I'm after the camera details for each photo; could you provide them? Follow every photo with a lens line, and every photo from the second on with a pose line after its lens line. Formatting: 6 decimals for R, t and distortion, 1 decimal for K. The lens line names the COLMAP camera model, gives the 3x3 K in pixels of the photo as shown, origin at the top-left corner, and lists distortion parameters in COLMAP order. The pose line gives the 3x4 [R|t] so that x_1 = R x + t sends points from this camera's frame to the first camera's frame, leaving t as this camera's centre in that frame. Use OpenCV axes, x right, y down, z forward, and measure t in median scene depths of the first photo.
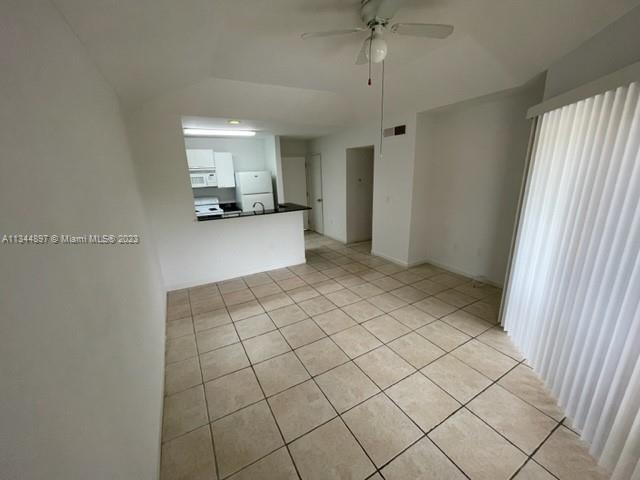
lens RADIAL K [[257.2, 0, 321.8], [0, 257.2, 239.9], [0, 0, 1]] dist [-0.003536, 0.000042]
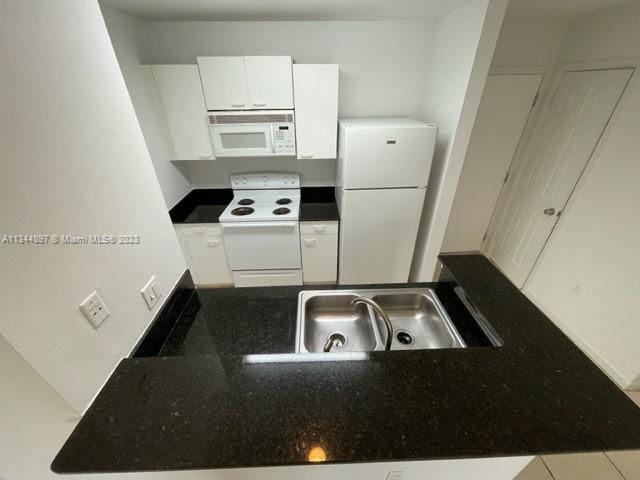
lens RADIAL K [[257.2, 0, 318.4], [0, 257.2, 241.2], [0, 0, 1]] dist [-0.003536, 0.000042]
pose [[0.883599, 0.247362, -0.397574, -0.166066], [-0.132996, 0.946685, 0.293428, -0.203710], [0.448960, -0.206397, 0.869388, 0.615187]]
